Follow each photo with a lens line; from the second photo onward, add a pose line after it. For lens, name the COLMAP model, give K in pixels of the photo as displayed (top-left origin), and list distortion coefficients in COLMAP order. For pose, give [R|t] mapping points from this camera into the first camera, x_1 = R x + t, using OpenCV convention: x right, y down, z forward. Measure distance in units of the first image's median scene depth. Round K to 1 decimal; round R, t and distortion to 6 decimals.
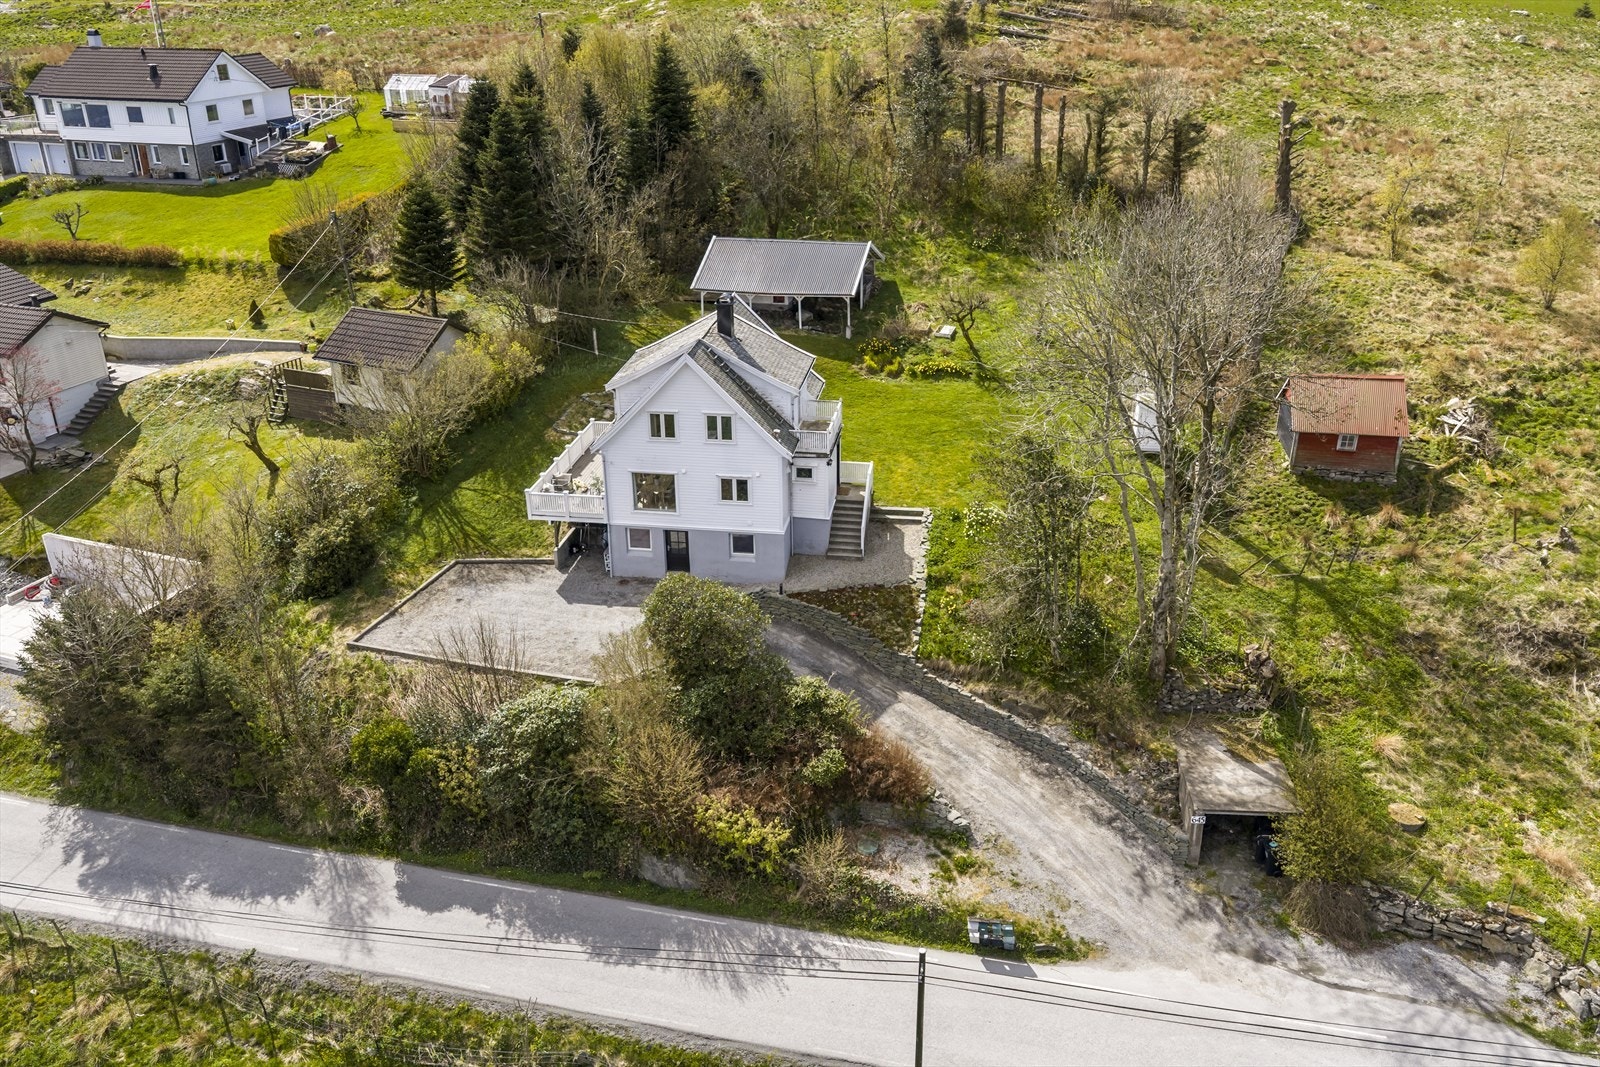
lens RADIAL K [[1341.2, 0, 802.1], [0, 1341.2, 532.7], [0, 0, 1]] dist [0.002910, 0.007728]
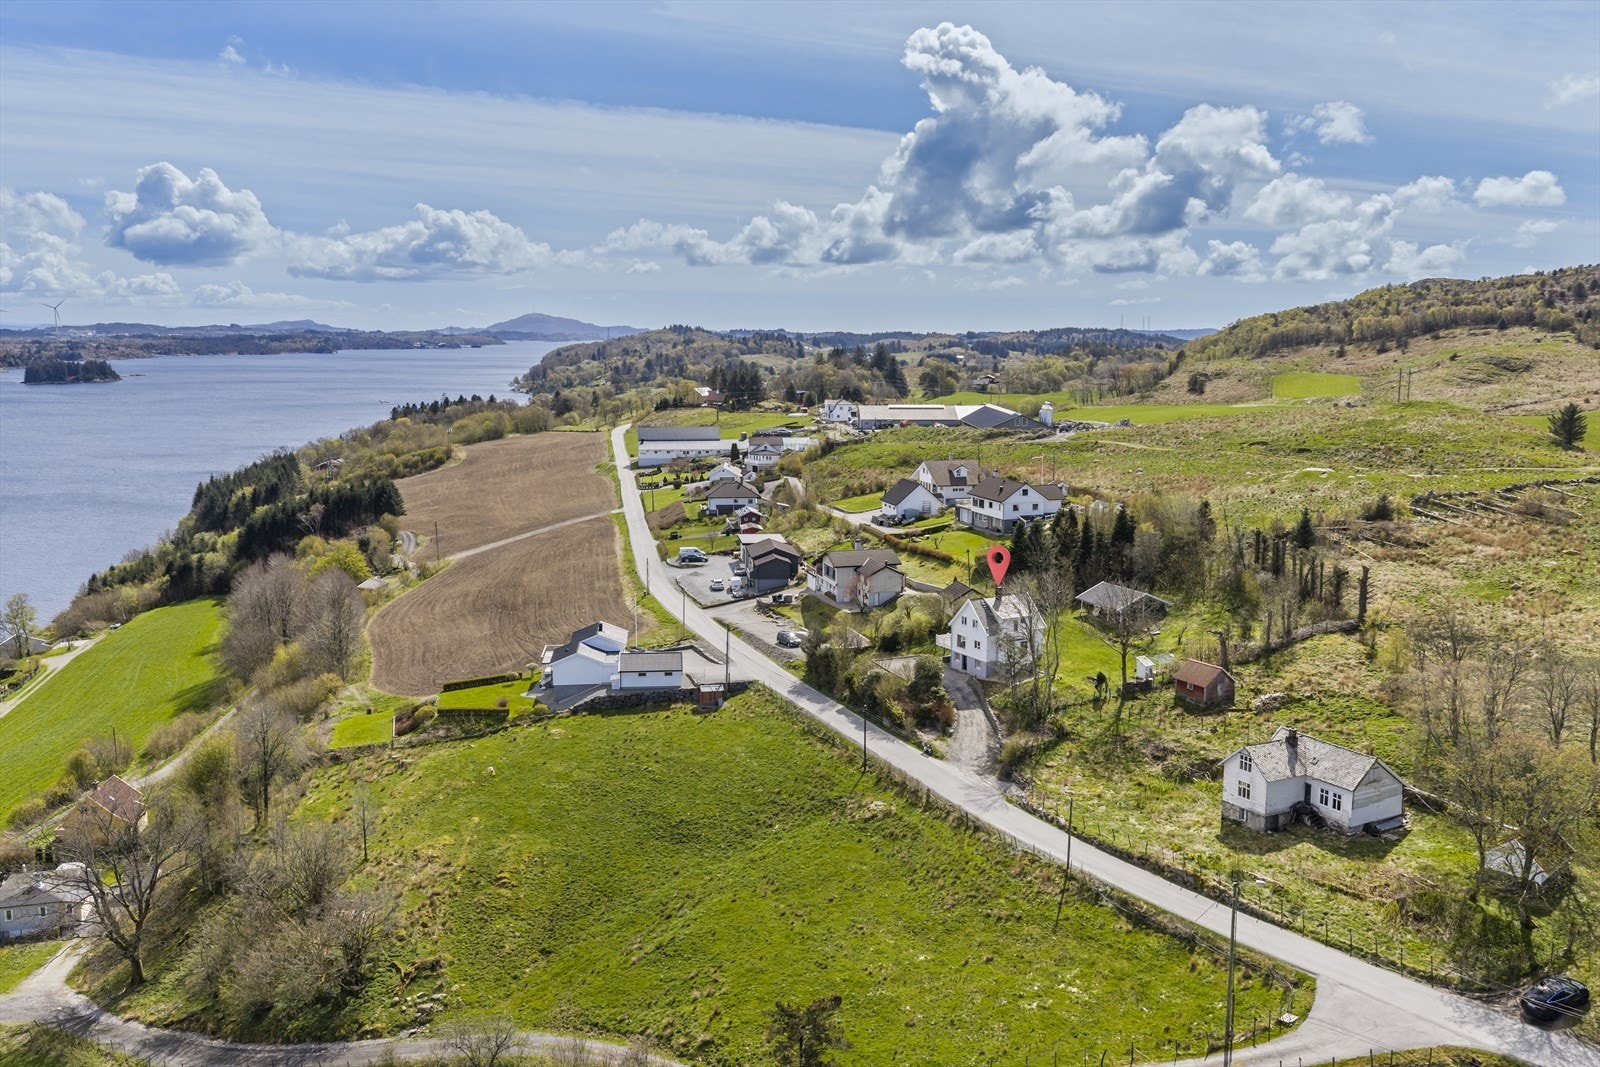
lens RADIAL K [[1341.2, 0, 800.6], [0, 1341.2, 533.2], [0, 0, 1]] dist [0.002910, 0.007728]
pose [[0.627853, 0.132908, -0.766900, 2.106190], [-0.325562, 0.939822, -0.103657, 0.186162], [0.706973, 0.314755, 0.633340, -1.400355]]
